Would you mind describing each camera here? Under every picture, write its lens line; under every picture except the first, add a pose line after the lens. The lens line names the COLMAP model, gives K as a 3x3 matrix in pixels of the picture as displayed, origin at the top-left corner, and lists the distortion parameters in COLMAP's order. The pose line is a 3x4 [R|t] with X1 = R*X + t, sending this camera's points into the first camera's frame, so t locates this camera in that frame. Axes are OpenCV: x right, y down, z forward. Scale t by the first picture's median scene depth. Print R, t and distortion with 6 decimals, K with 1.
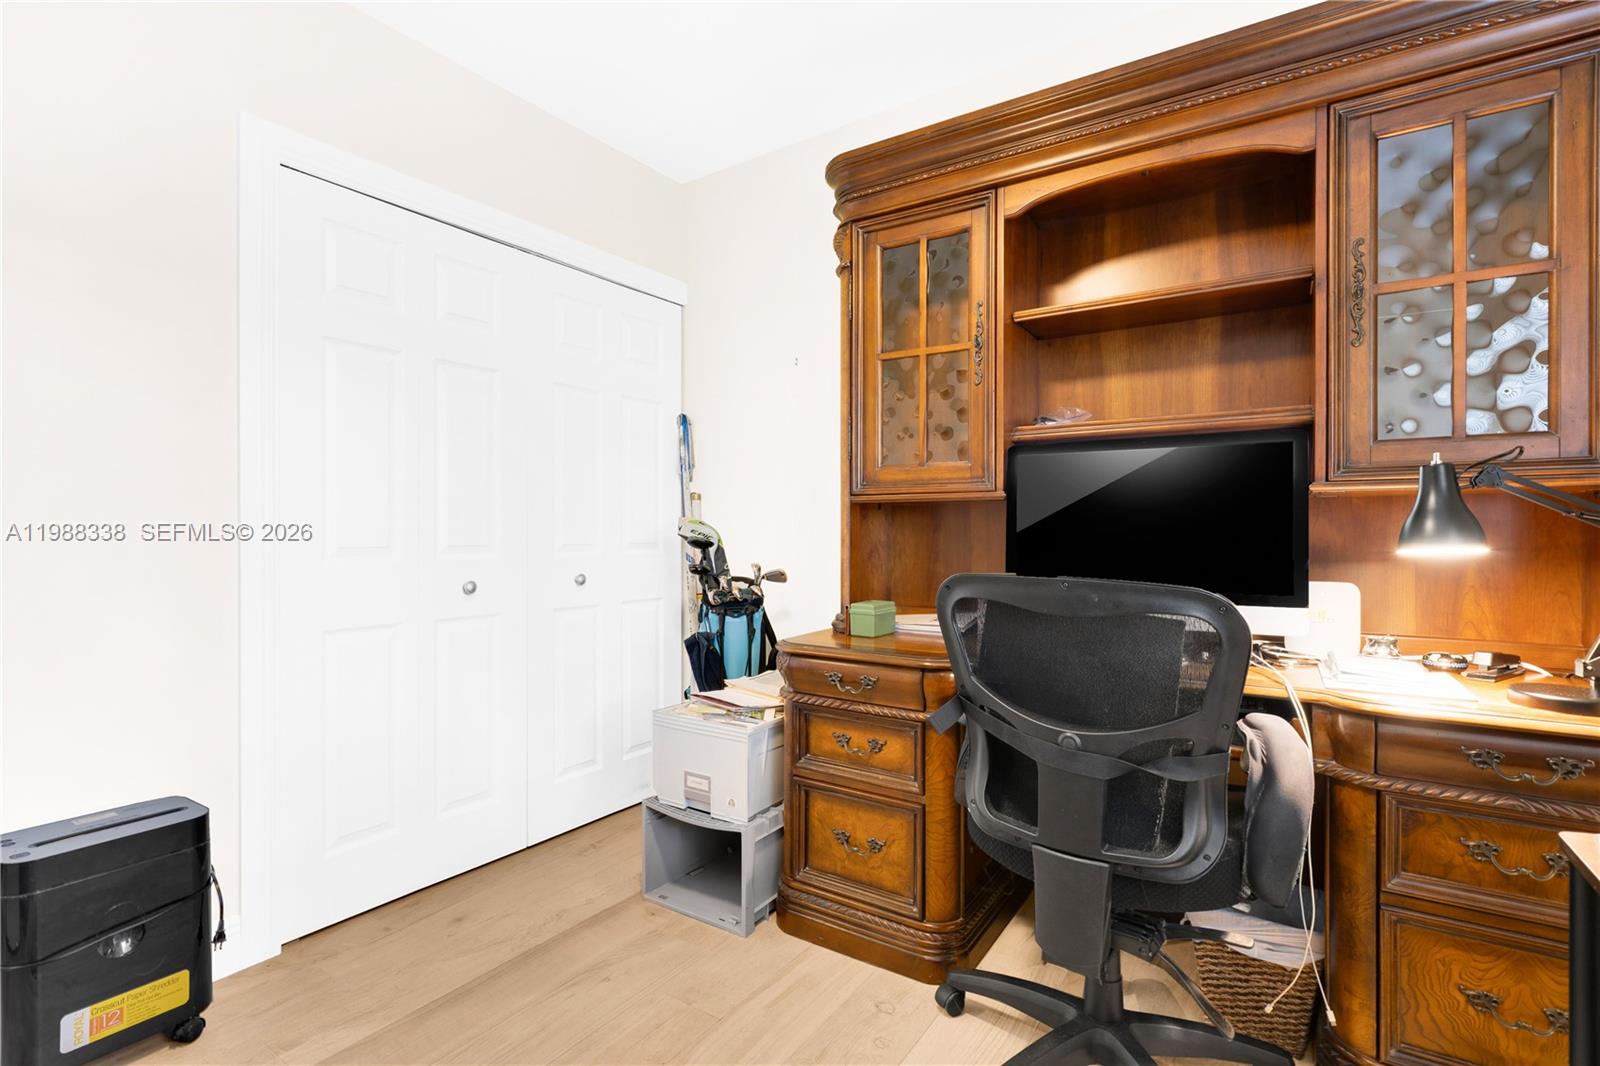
lens RADIAL K [[750.1, 0, 803.5], [0, 750.1, 526.6], [0, 0, 1]] dist [0.014287, 0.000069]
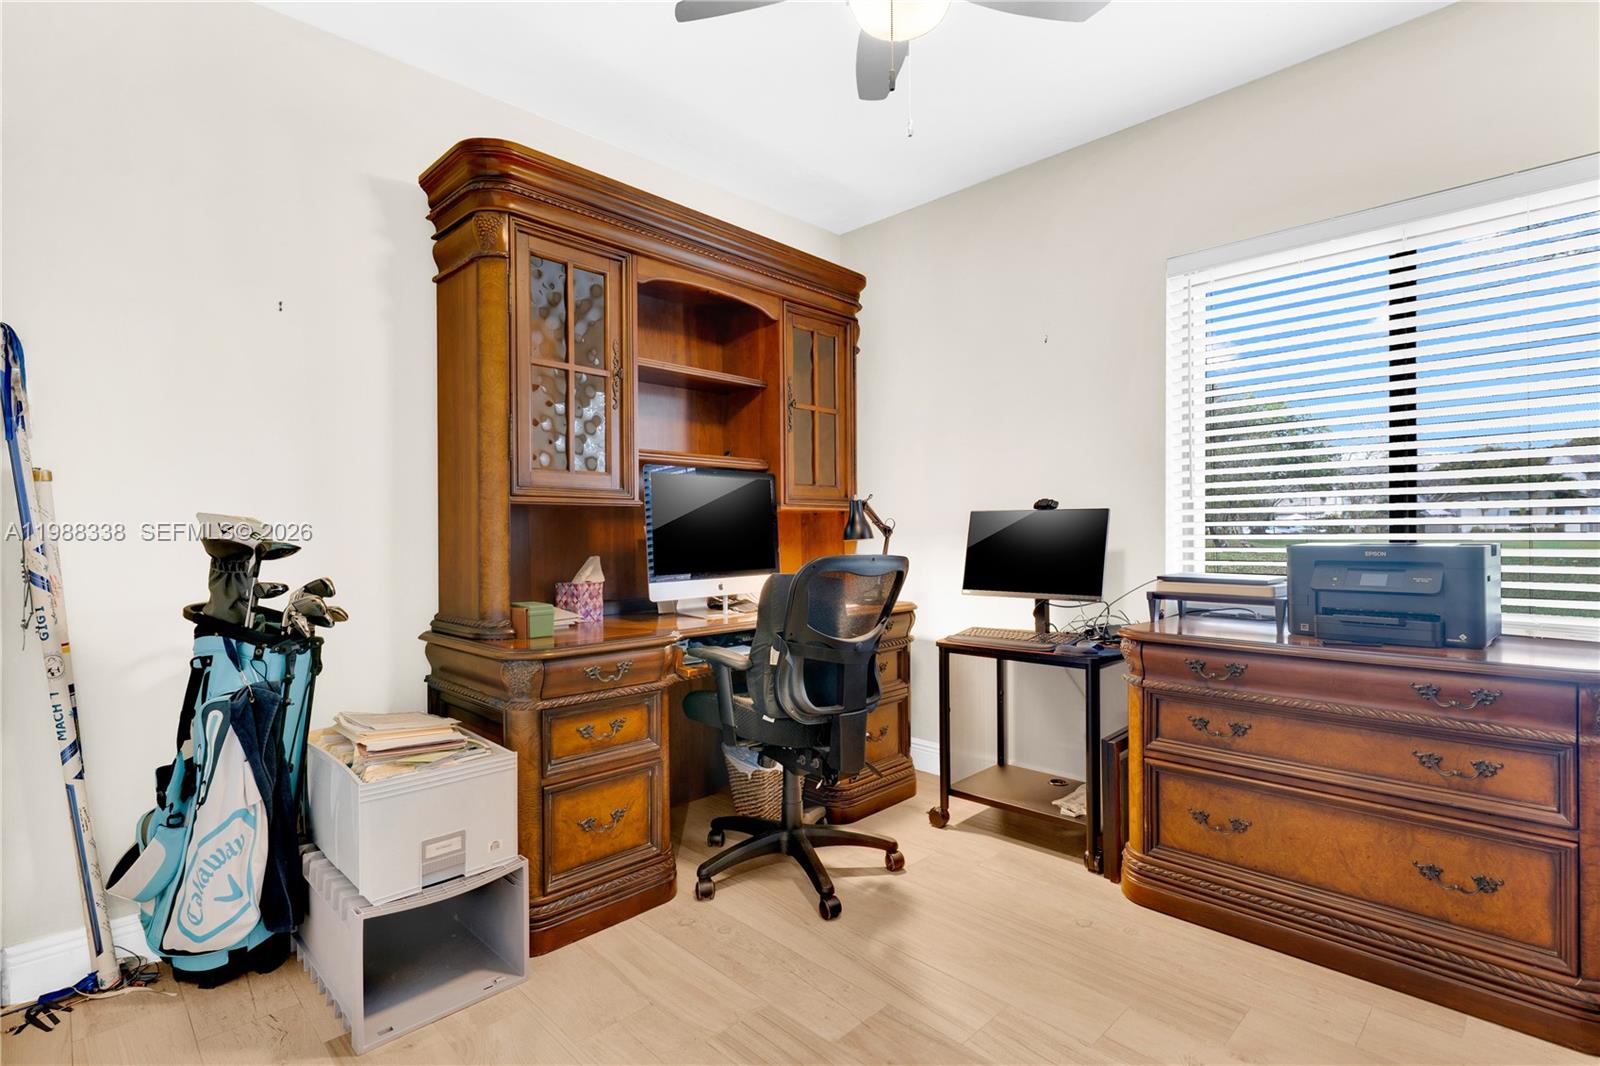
lens RADIAL K [[740.2, 0, 782.4], [0, 740.2, 532.2], [0, 0, 1]] dist [-0.003113, -0.000090]
pose [[0.209276, 0.002454, 0.977854, -0.869194], [0.005497, 0.999978, -0.003686, 0.011754], [-0.977841, 0.006147, 0.209258, 0.502234]]
